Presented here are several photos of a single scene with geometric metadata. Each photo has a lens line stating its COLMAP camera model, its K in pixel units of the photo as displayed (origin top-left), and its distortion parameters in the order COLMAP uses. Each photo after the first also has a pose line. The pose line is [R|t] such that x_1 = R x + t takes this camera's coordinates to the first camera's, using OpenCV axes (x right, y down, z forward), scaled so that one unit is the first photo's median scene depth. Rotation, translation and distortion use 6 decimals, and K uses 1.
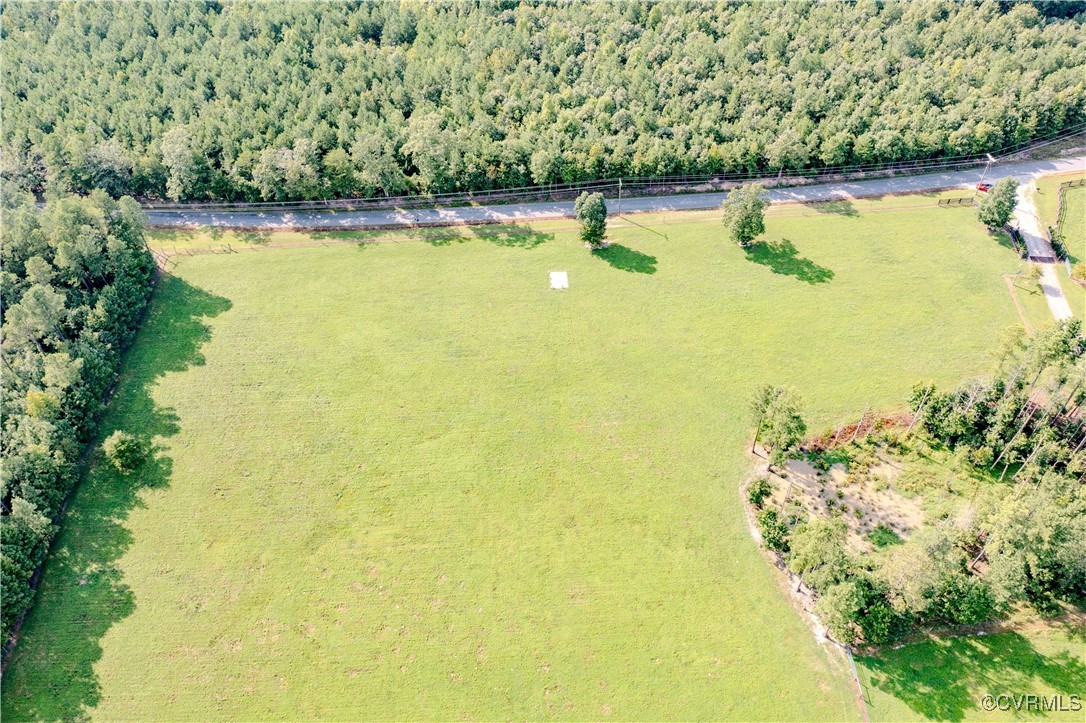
lens RADIAL K [[863.9, 0, 543.0], [0, 863.9, 361.5], [0, 0, 1]] dist [0.002435, 0.010778]
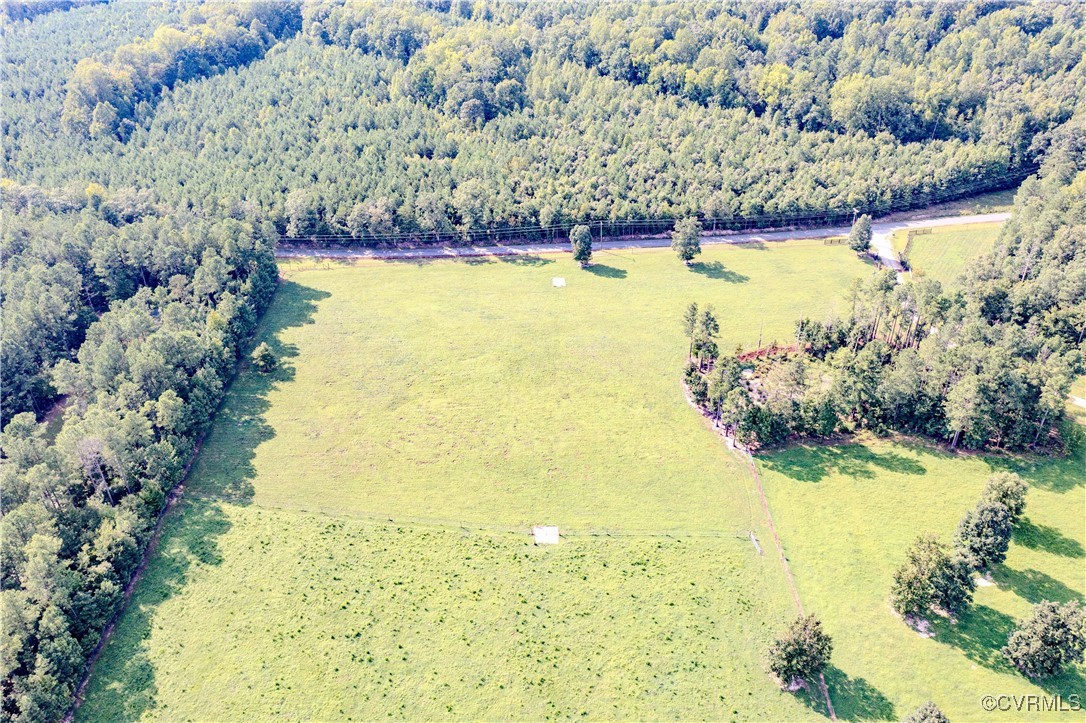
lens RADIAL K [[863.9, 0, 543.0], [0, 863.9, 361.5], [0, 0, 1]] dist [0.002435, 0.010778]
pose [[0.999982, 0.005053, -0.003228, -0.002373], [-0.005707, 0.967218, -0.253883, 0.370908], [0.001840, 0.253897, 0.967230, -0.331958]]
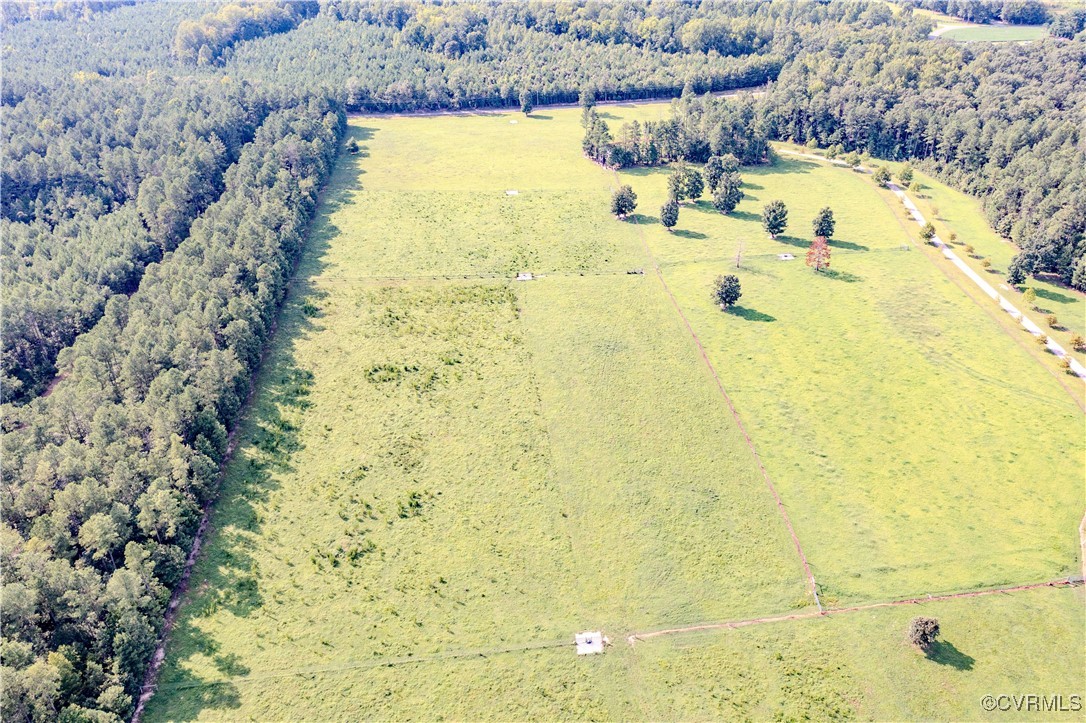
lens RADIAL K [[863.9, 0, 543.0], [0, 863.9, 361.5], [0, 0, 1]] dist [0.002435, 0.010778]
pose [[0.998351, -0.025490, 0.051436, -0.038521], [0.039720, 0.953626, -0.298363, 1.203486], [-0.041446, 0.299914, 0.953066, -1.063855]]
